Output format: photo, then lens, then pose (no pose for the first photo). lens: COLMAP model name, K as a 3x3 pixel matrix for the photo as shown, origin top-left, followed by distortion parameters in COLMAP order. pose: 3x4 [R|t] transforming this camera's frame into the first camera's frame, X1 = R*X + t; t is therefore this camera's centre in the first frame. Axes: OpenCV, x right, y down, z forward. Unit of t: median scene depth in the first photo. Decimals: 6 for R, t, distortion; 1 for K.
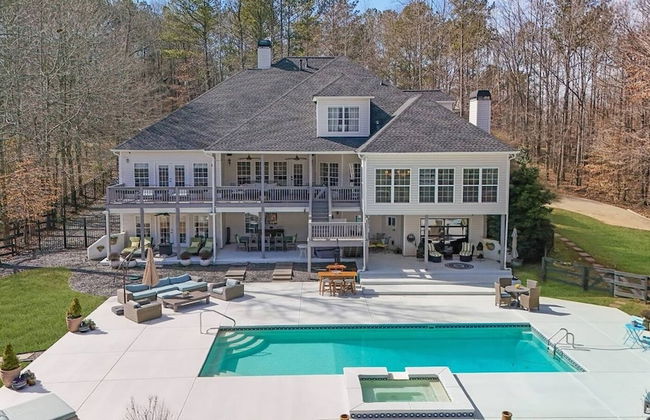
lens RADIAL K [[536.8, 0, 325.0], [0, 536.8, 210.0], [0, 0, 1]] dist [0.002361, 0.001049]
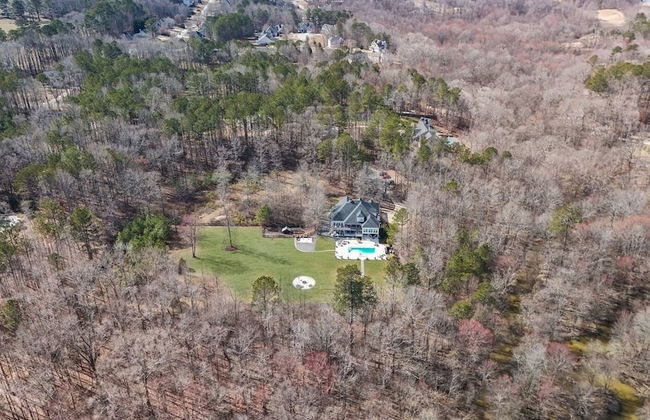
lens RADIAL K [[356.6, 0, 325.0], [0, 356.6, 210.0], [0, 0, 1]] dist [0.001928, 0.000811]
pose [[0.997267, 0.028745, -0.068059, -0.148803], [-0.004603, 0.943590, 0.331085, -2.231232], [0.073737, -0.329867, 0.941143, -4.335649]]
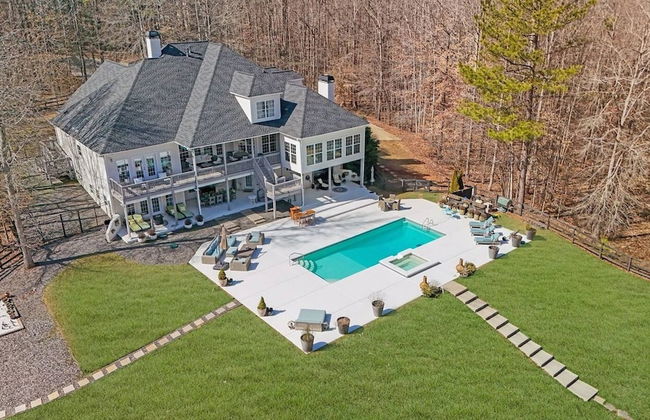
lens RADIAL K [[536.8, 0, 325.0], [0, 536.8, 210.0], [0, 0, 1]] dist [0.002361, 0.001049]
pose [[0.781499, -0.228994, 0.580363, -0.827158], [0.072794, 0.957321, 0.279709, -0.329480], [-0.619645, -0.176346, 0.764815, -0.323052]]
